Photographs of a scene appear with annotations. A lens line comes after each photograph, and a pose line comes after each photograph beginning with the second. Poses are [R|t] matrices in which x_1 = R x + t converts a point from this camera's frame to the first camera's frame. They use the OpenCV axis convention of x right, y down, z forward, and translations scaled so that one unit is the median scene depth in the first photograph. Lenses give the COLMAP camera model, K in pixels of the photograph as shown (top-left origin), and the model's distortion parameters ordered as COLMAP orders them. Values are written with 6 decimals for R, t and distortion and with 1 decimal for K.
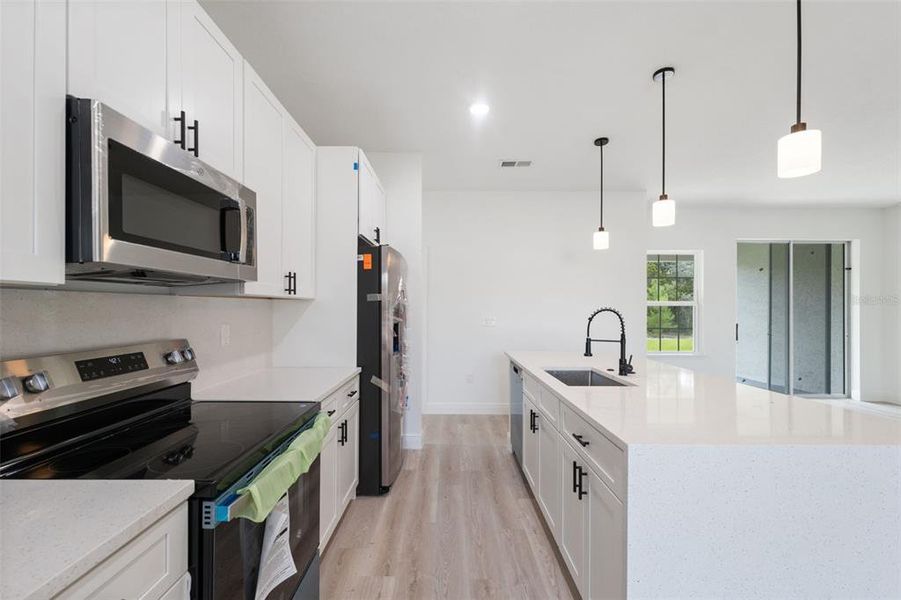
lens RADIAL K [[369.0, 0, 447.2], [0, 369.0, 307.9], [0, 0, 1]] dist [0.000579, 0.000180]
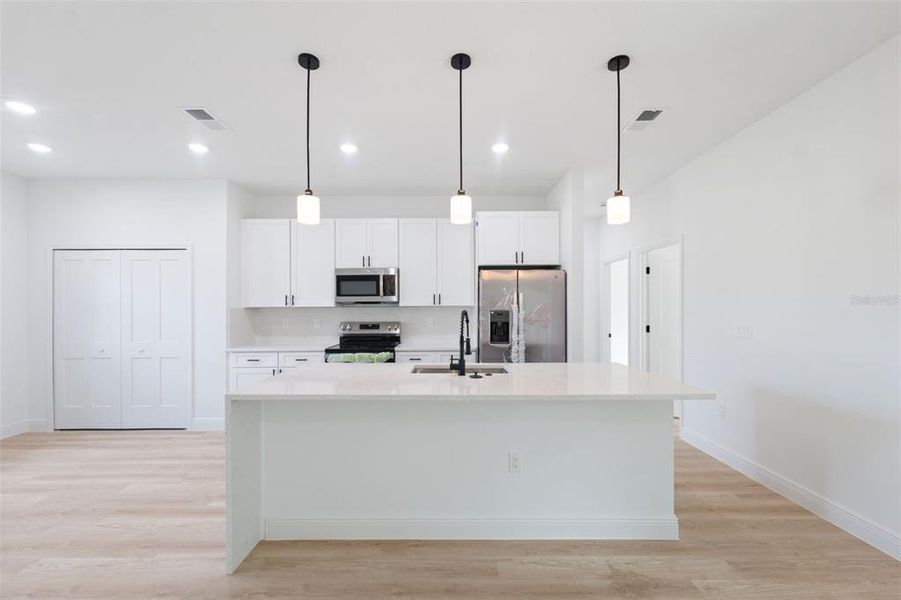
lens RADIAL K [[370.2, 0, 449.2], [0, 370.2, 310.7], [0, 0, 1]] dist [-0.001031, -0.000338]
pose [[0.008881, -0.000561, -0.999960, 2.157985], [0.002942, 0.999996, -0.000535, -0.001291], [0.999956, -0.002937, 0.008883, 1.336617]]
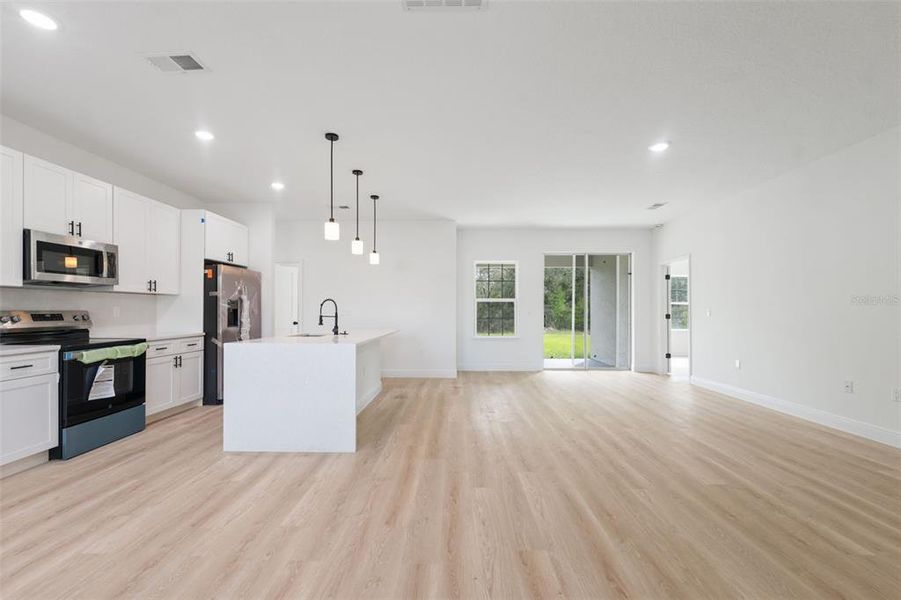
lens RADIAL K [[370.2, 0, 449.2], [0, 370.2, 310.7], [0, 0, 1]] dist [-0.001031, -0.000338]
pose [[0.999735, -0.002379, -0.022883, 1.537522], [0.002397, 0.999997, 0.000744, 0.086088], [0.022881, -0.000798, 0.999738, -1.193304]]
